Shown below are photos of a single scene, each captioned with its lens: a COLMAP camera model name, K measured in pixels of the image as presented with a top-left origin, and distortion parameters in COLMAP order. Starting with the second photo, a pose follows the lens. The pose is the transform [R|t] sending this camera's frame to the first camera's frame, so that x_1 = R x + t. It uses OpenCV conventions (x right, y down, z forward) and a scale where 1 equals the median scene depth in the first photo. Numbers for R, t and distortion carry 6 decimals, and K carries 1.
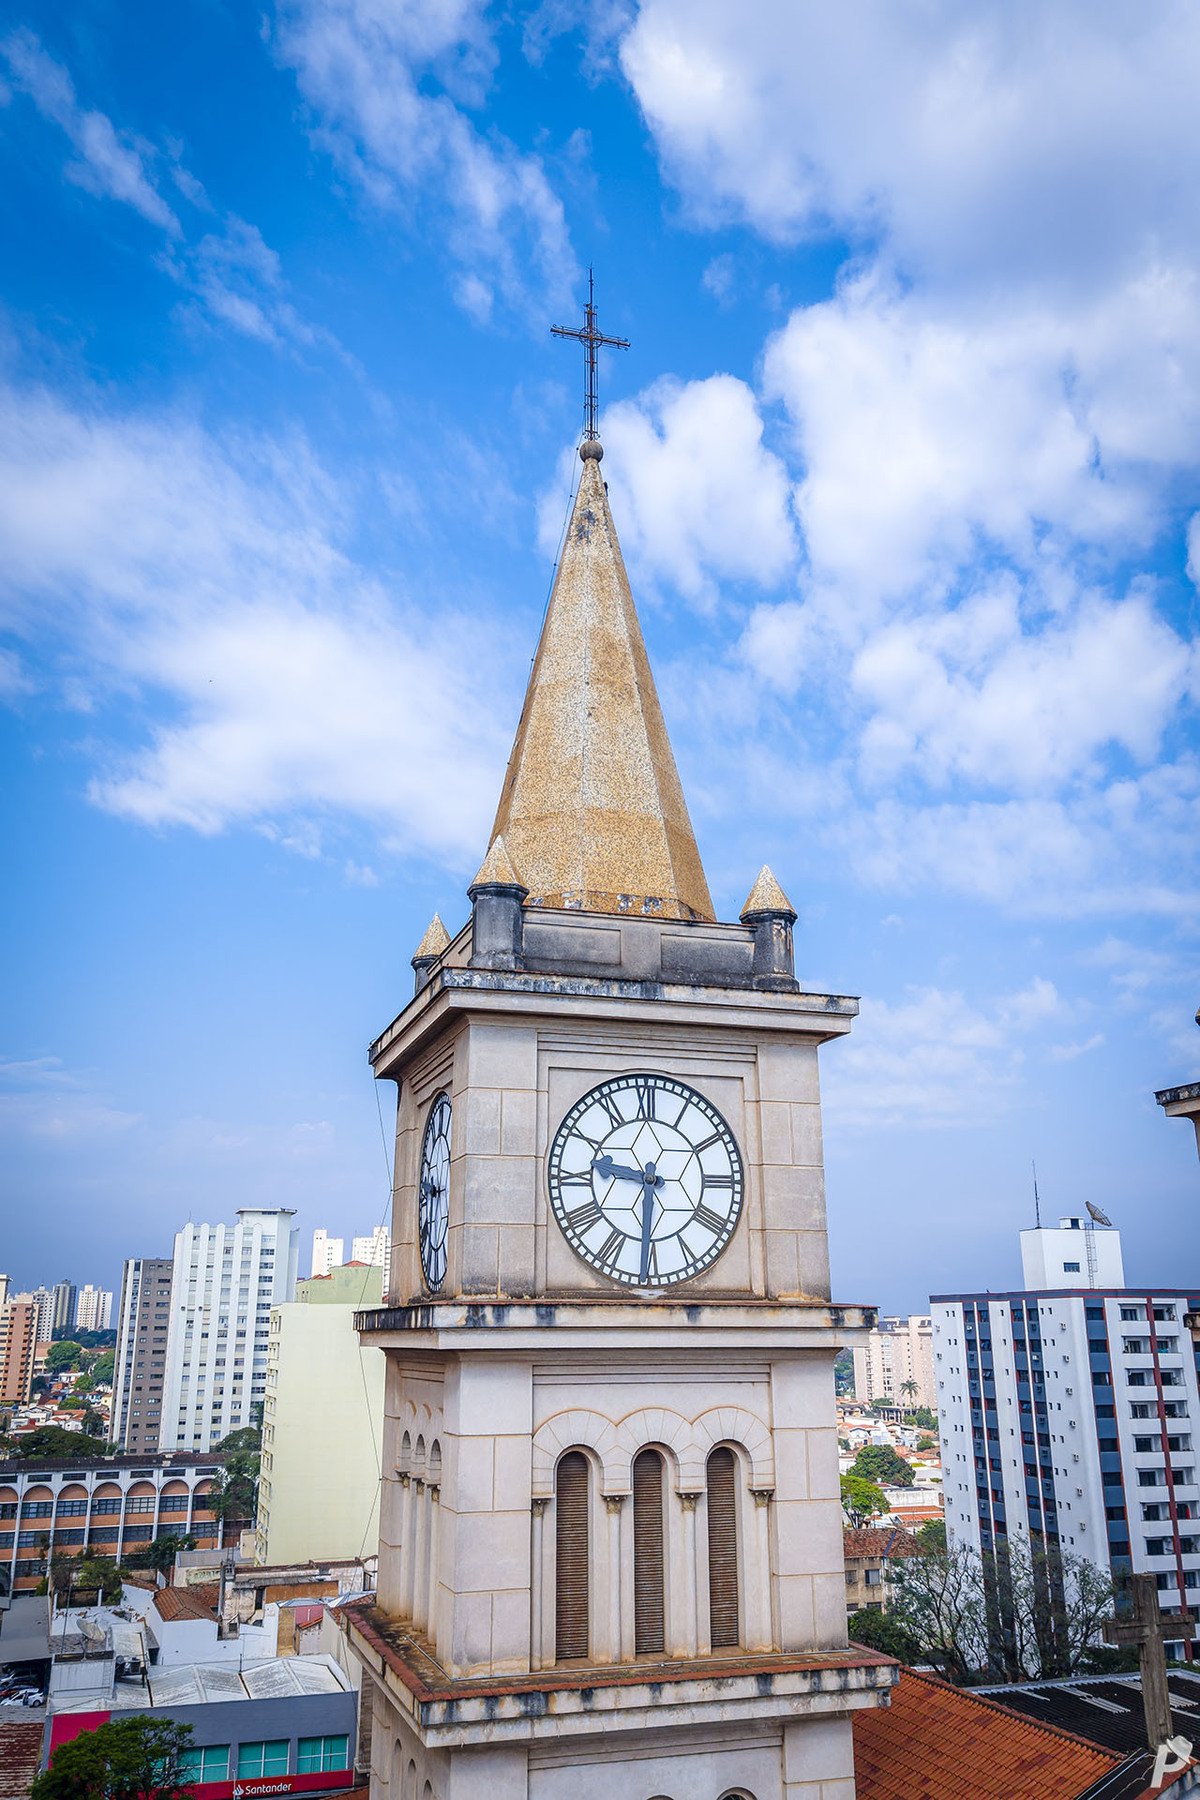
lens RADIAL K [[1371.7, 0, 565.7], [0, 1371.7, 903.6], [0, 0, 1]] dist [0.040361, -0.061735]
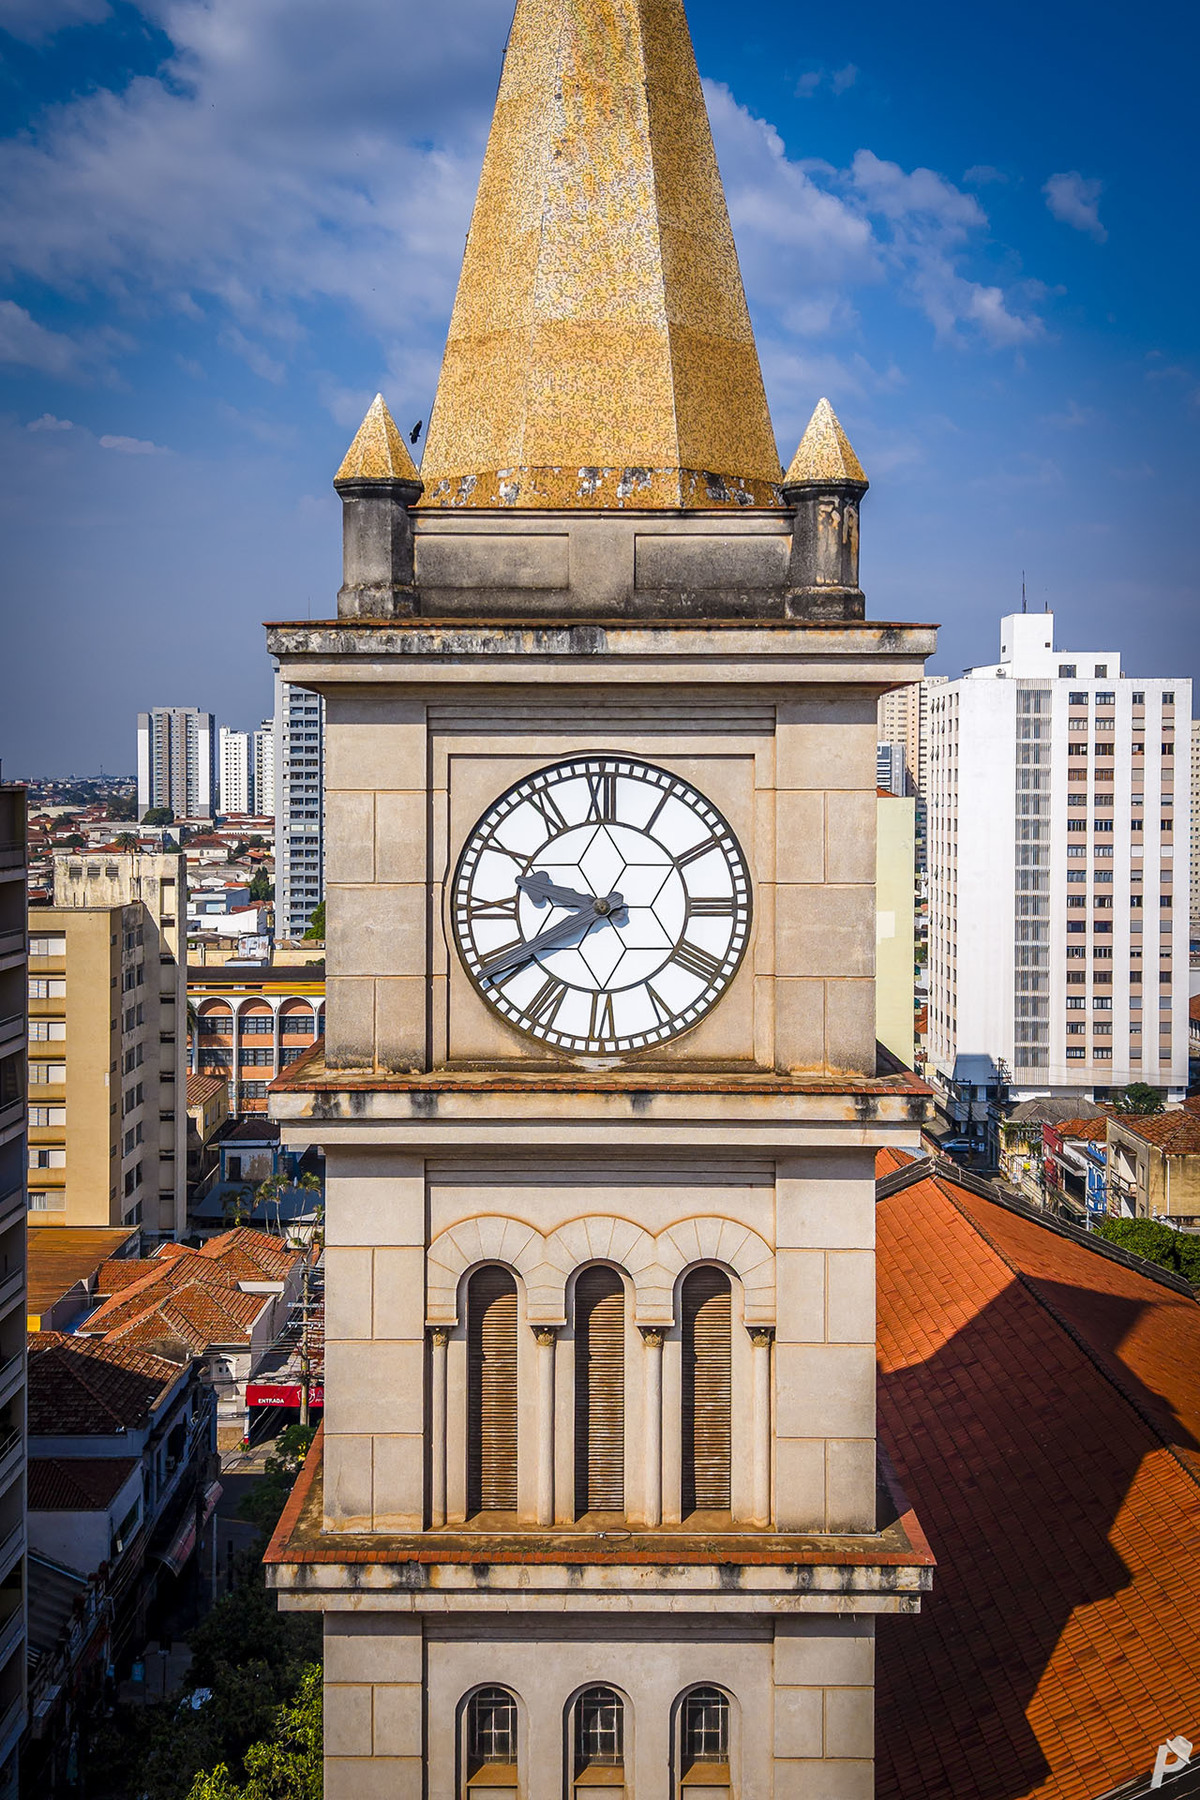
lens RADIAL K [[1912.0, 0, 602.7], [0, 1912.0, 819.0], [0, 0, 1]] dist [0.273026, -0.798830]
pose [[0.953559, 0.011117, -0.301001, 0.353352], [0.084009, 0.949847, 0.301218, -0.135507], [0.289254, -0.312516, 0.904802, 0.132063]]
